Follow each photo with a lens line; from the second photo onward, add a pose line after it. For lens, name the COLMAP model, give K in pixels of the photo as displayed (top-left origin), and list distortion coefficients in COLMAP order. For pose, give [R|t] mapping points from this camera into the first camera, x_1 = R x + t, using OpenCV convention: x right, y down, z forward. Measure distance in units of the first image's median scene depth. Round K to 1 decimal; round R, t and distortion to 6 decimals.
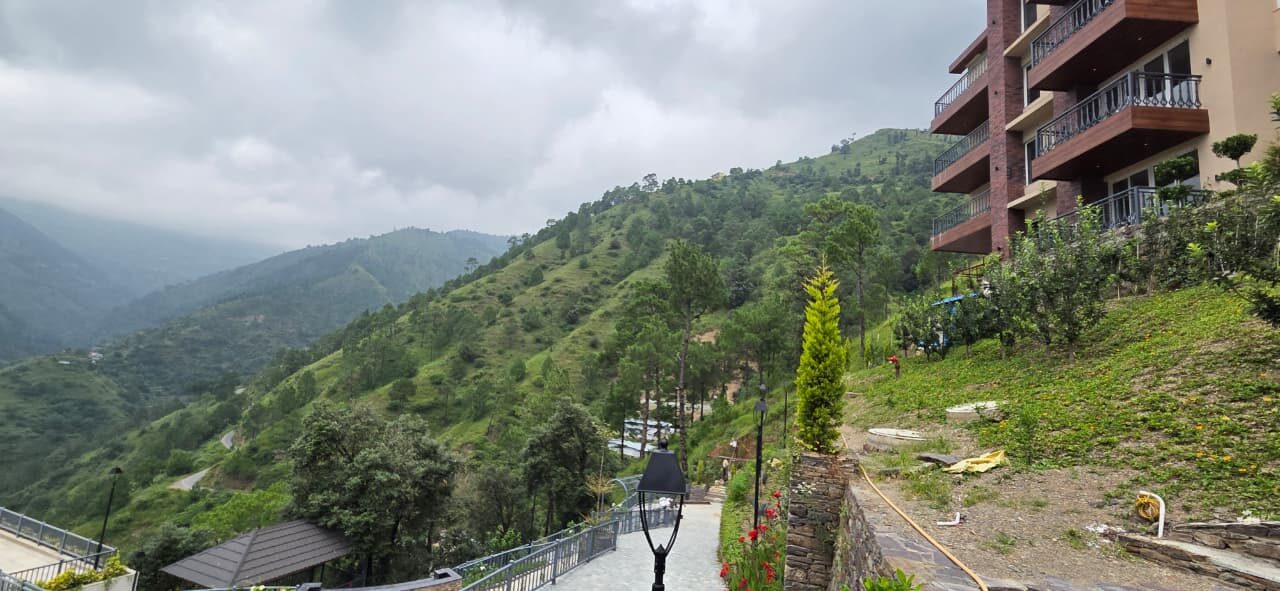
lens RADIAL K [[522.4, 0, 647.6], [0, 522.4, 298.1], [0, 0, 1]] dist [0.002104, -0.000310]
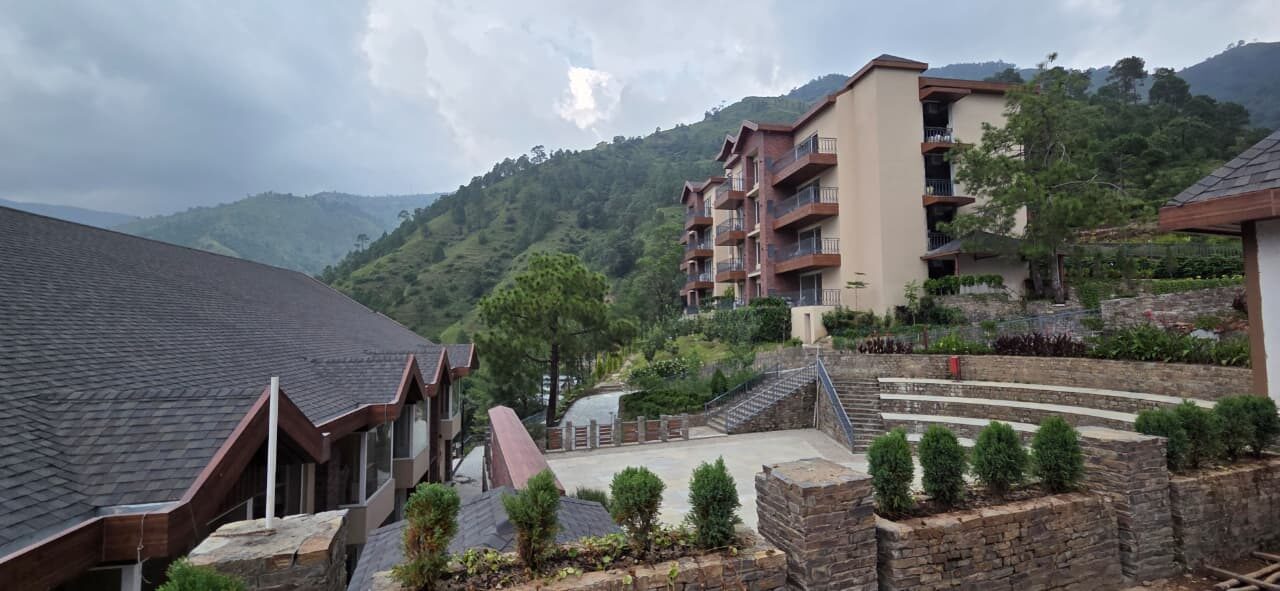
lens RADIAL K [[522.4, 0, 652.2], [0, 522.4, 299.6], [0, 0, 1]] dist [0.002104, -0.000310]
pose [[0.976404, -0.072469, 0.203431, -0.008754], [0.052457, 0.993390, 0.102098, -0.031396], [-0.209485, -0.089018, 0.973751, -0.121905]]
